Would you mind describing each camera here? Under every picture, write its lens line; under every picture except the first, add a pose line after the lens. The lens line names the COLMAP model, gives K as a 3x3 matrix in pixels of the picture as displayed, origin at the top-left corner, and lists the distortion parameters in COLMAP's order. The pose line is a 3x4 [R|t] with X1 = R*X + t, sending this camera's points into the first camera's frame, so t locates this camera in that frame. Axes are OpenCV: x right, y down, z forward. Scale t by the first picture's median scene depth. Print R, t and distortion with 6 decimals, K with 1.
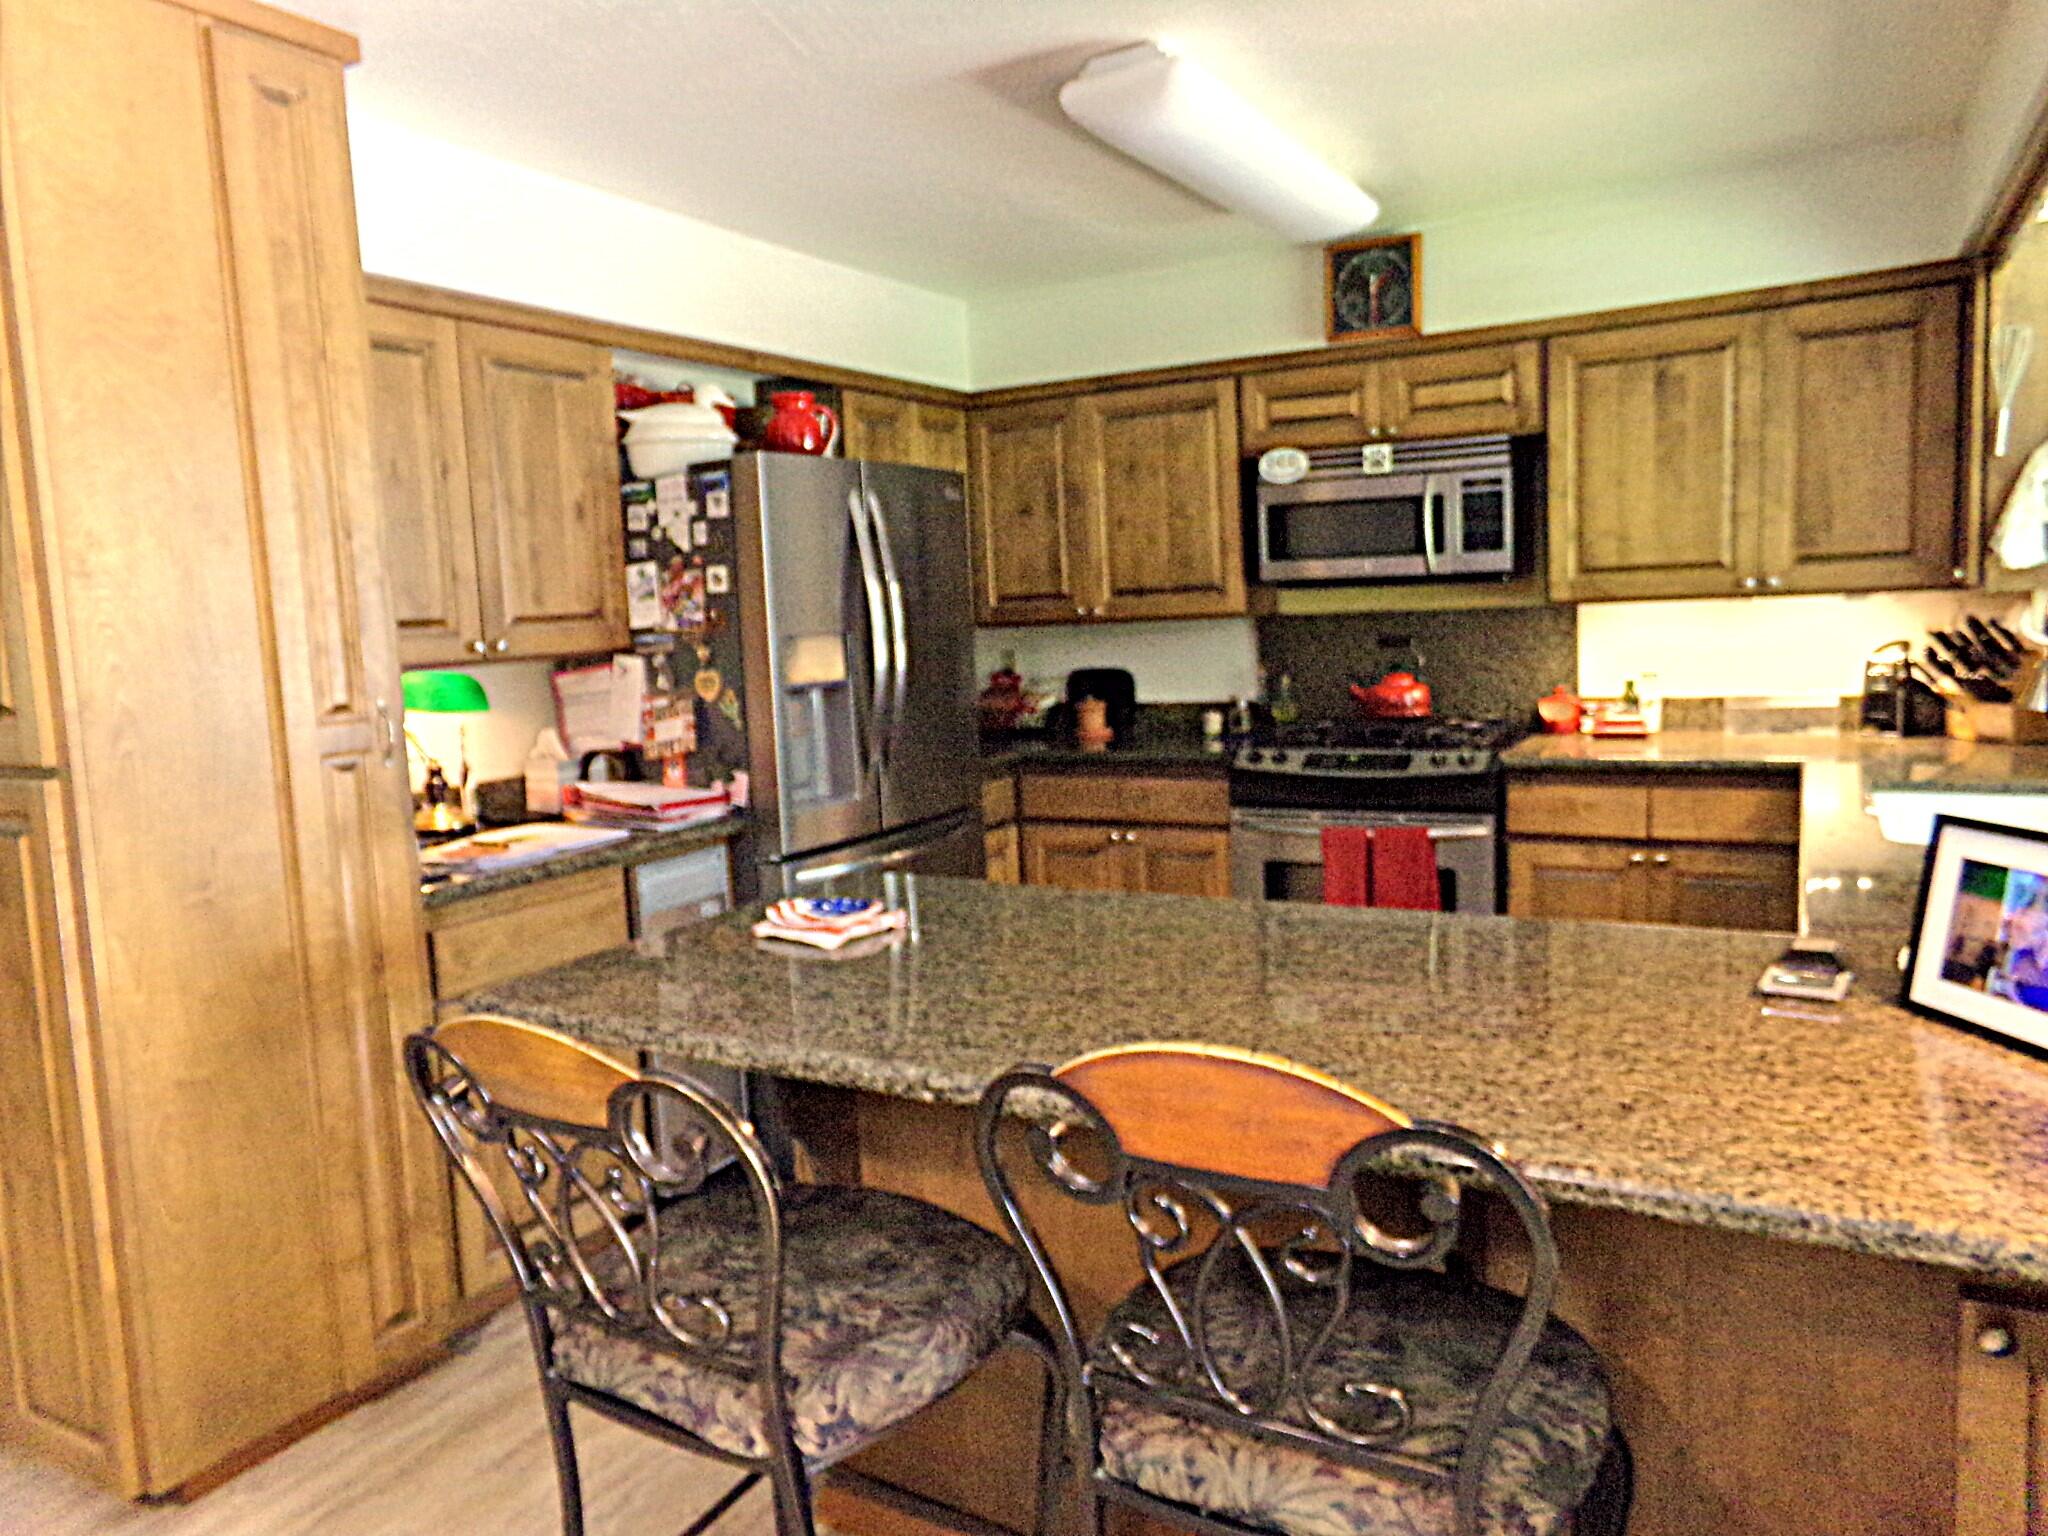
lens RADIAL K [[1406.7, 0, 1019.0], [0, 1406.7, 761.9], [0, 0, 1]] dist [-0.069791, 0.103872]
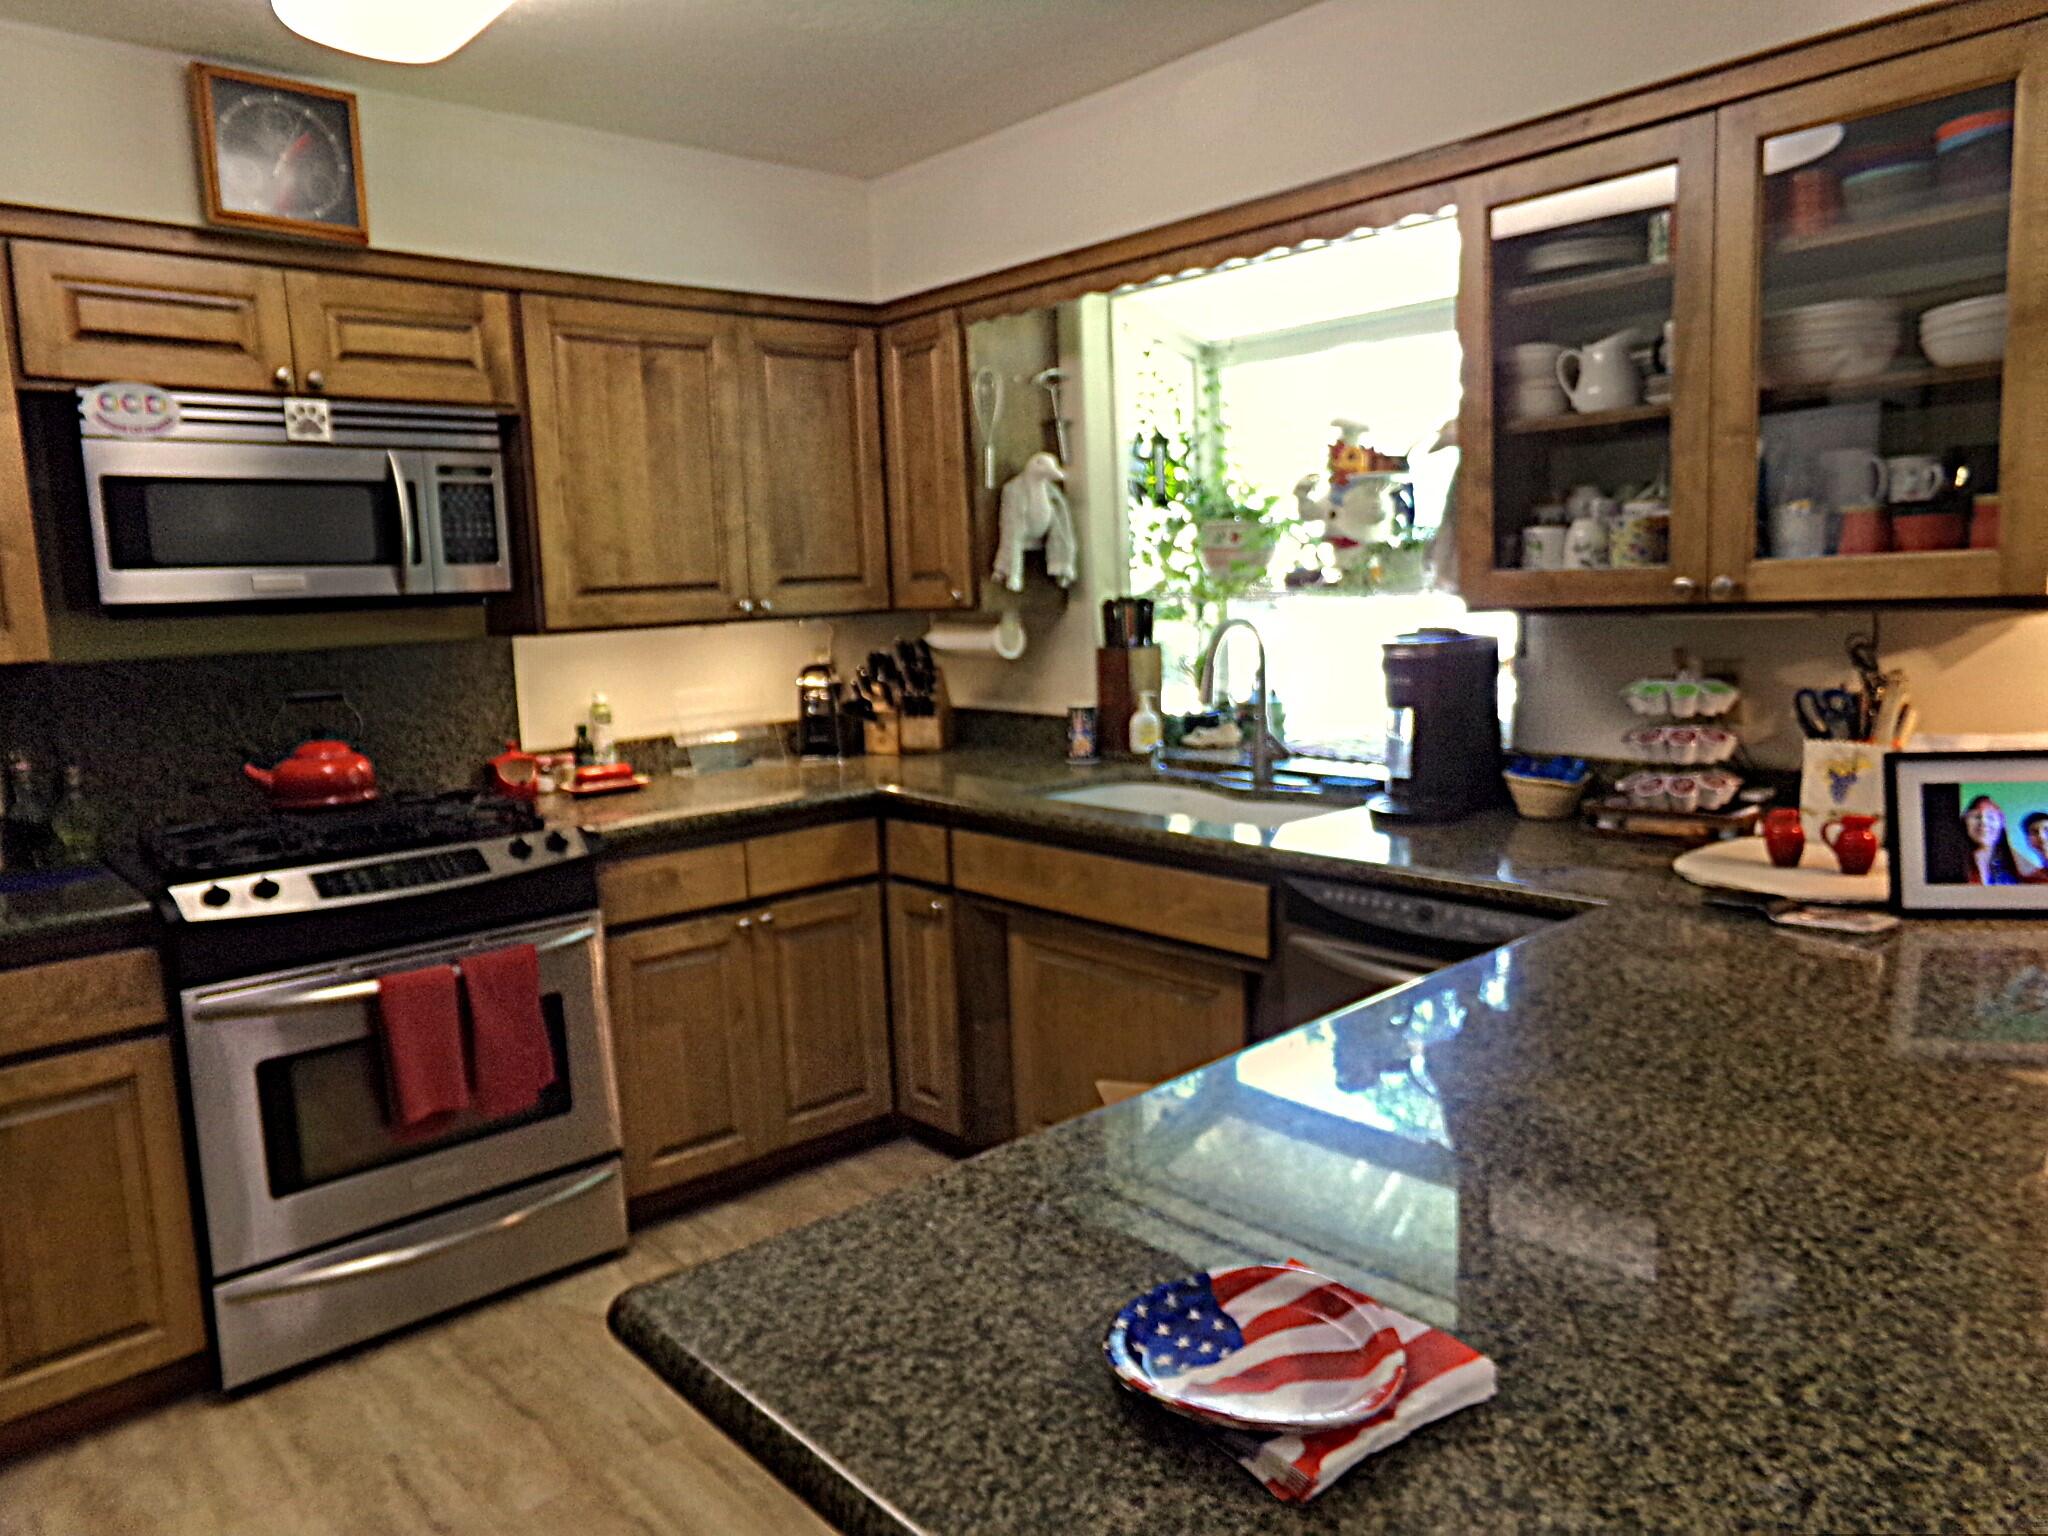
lens RADIAL K [[1406.7, 0, 1019.0], [0, 1406.7, 761.9], [0, 0, 1]] dist [-0.069791, 0.103872]
pose [[0.315496, -0.089662, 0.944681, -0.294547], [0.131767, 0.990021, 0.049959, -0.047679], [-0.939734, 0.108716, 0.324163, 0.521543]]
